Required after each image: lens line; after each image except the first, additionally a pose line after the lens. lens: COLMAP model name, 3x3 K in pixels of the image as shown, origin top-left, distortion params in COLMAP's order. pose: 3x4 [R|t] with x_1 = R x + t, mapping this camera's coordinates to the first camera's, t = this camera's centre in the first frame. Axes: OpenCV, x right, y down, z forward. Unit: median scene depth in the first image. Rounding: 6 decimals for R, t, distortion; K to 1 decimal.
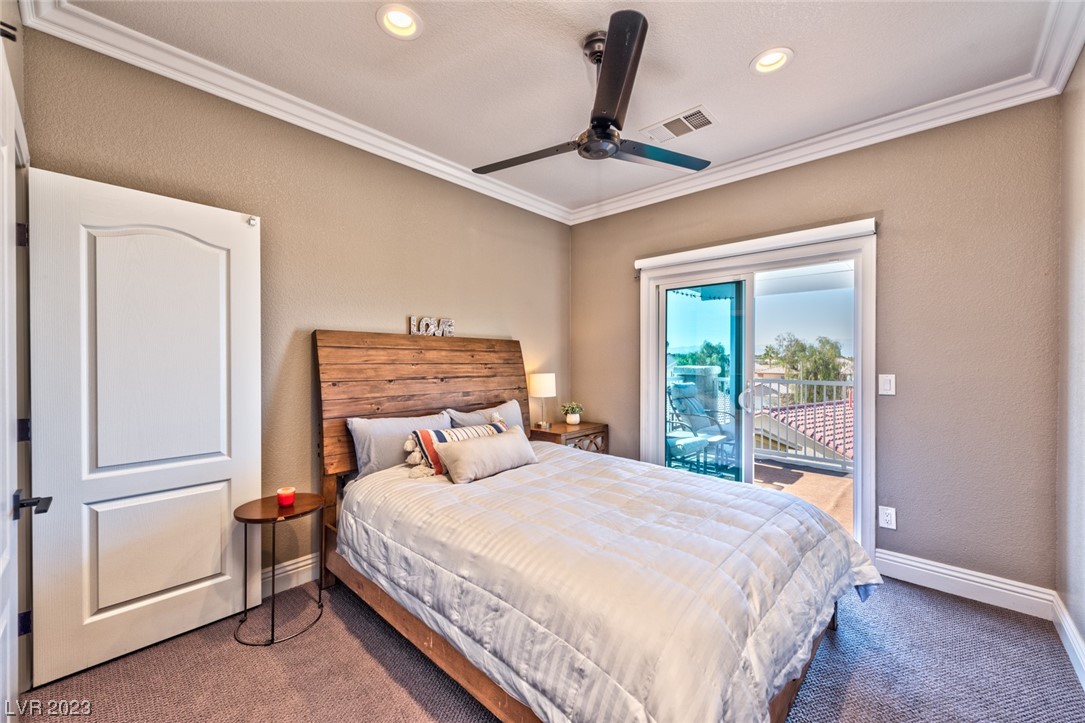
lens RADIAL K [[430.0, 0, 541.1], [0, 430.0, 361.8], [0, 0, 1]] dist [0.006603, -0.001935]
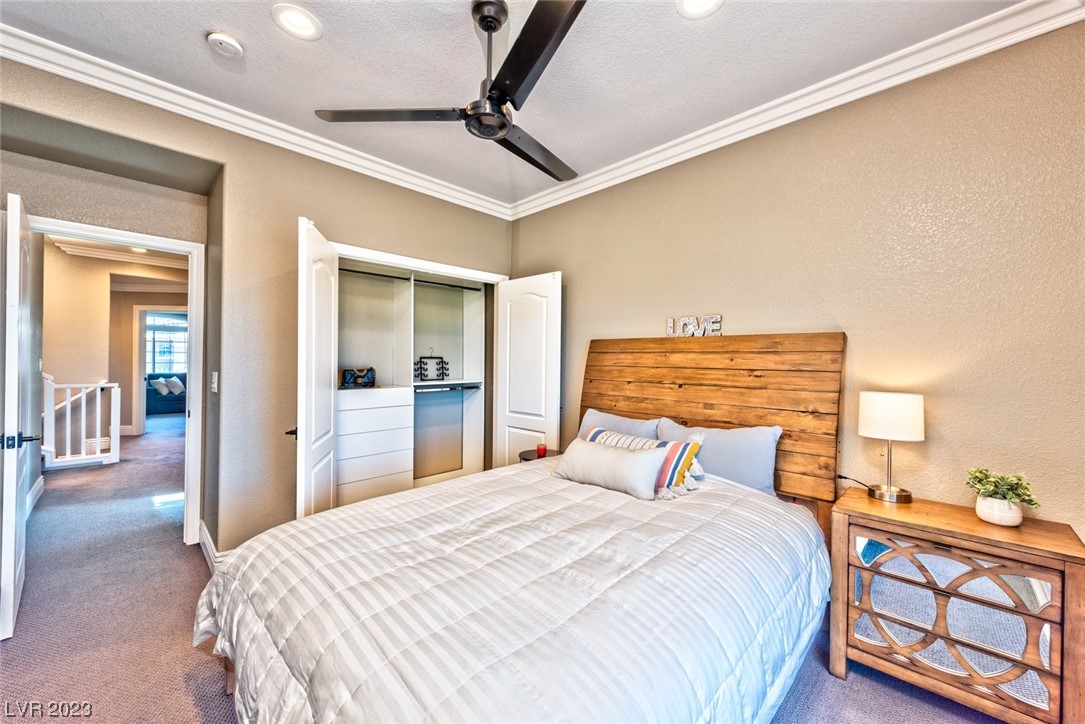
lens RADIAL K [[430.0, 0, 543.5], [0, 430.0, 360.0], [0, 0, 1]] dist [0.006603, -0.001935]
pose [[-0.064852, -0.005540, -0.997880, 0.700147], [-0.018970, 0.999811, -0.004318, -0.002752], [0.997715, 0.018650, -0.064945, 0.801800]]
